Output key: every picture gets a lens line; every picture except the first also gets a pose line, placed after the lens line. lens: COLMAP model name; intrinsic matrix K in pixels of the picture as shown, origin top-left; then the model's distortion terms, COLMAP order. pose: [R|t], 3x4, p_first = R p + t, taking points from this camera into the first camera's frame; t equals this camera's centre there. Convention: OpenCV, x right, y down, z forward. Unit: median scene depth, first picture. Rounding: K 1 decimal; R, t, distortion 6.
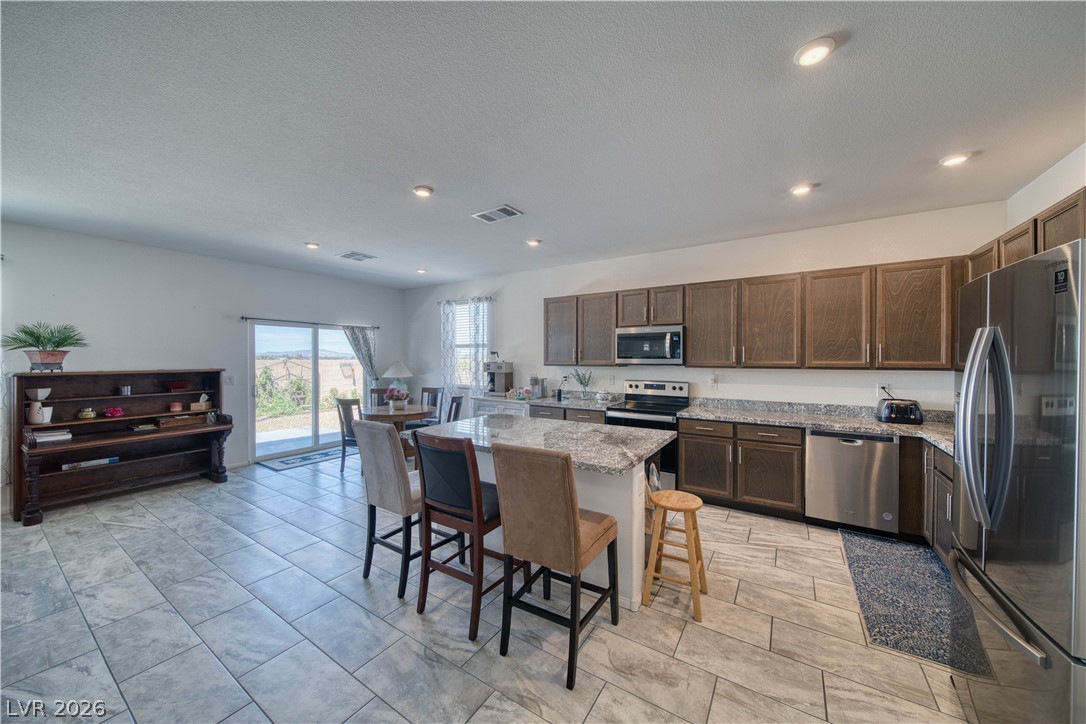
lens RADIAL K [[380.4, 0, 542.9], [0, 380.4, 359.6], [0, 0, 1]] dist [-0.000266, -0.001444]
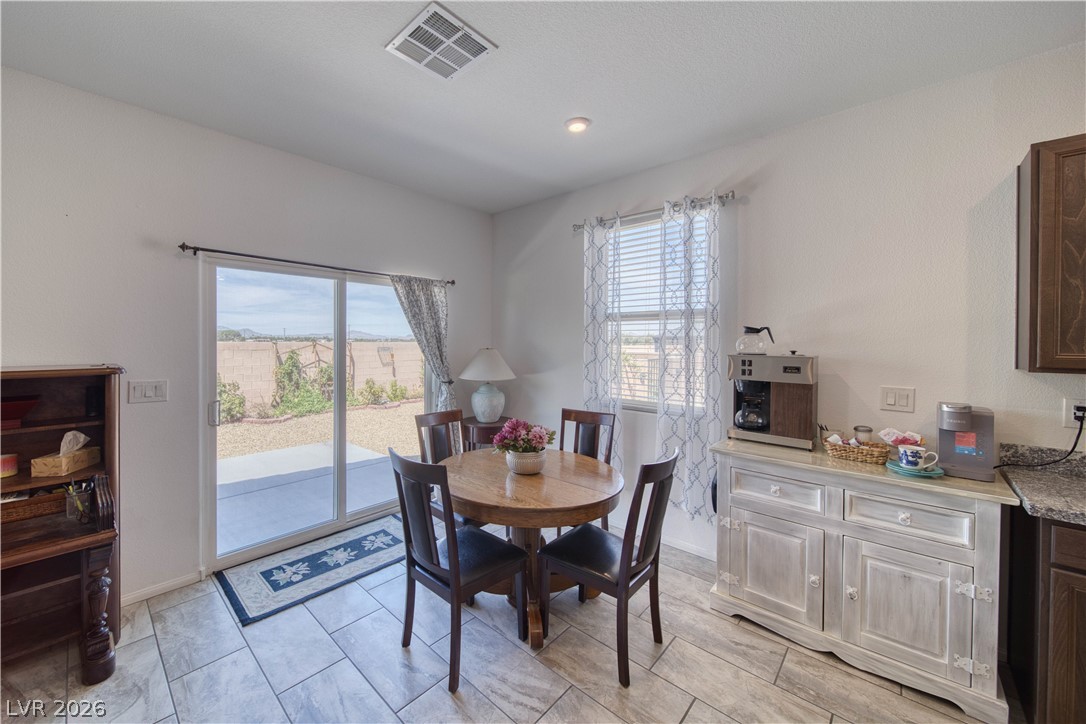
lens RADIAL K [[413.5, 0, 493.3], [0, 413.5, 342.8], [0, 0, 1]] dist [-0.001033, -0.002086]
pose [[0.977993, 0.007704, -0.208495, -0.430015], [-0.007866, 0.999969, 0.000051, -0.004406], [0.208489, 0.001590, 0.978023, 0.760014]]
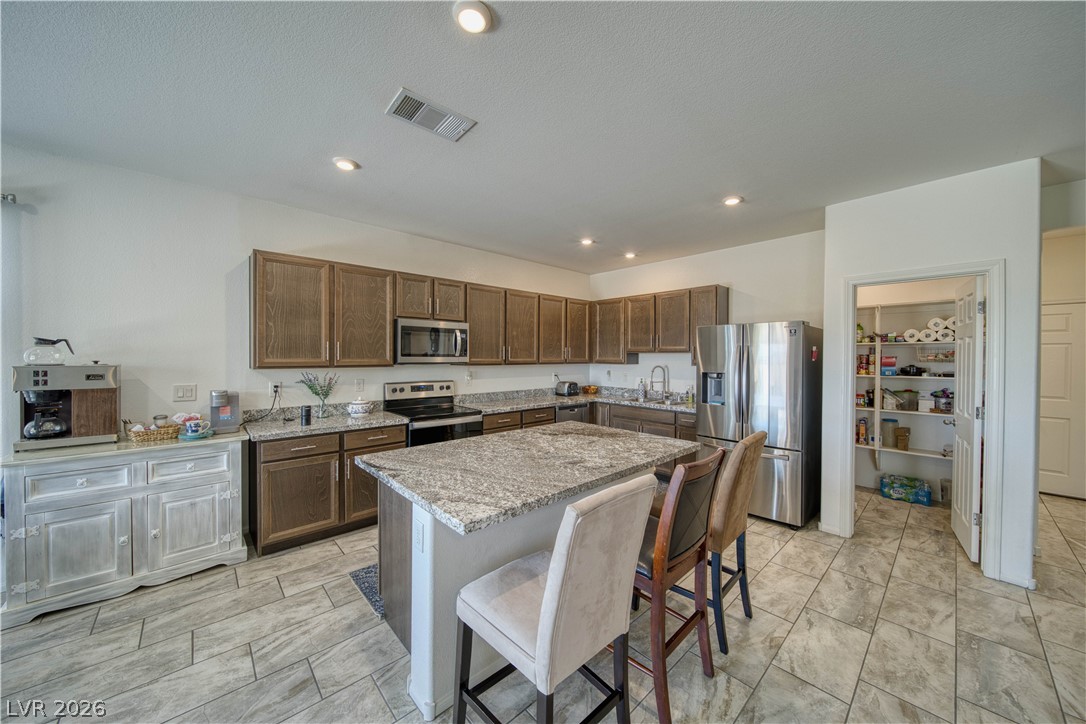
lens RADIAL K [[380.4, 0, 542.9], [0, 380.4, 359.6], [0, 0, 1]] dist [-0.000266, -0.001444]
pose [[0.249840, -0.008242, 0.968252, -0.550770], [0.000357, 0.999964, 0.008420, -0.003272], [-0.968287, -0.001758, 0.249834, 0.563340]]
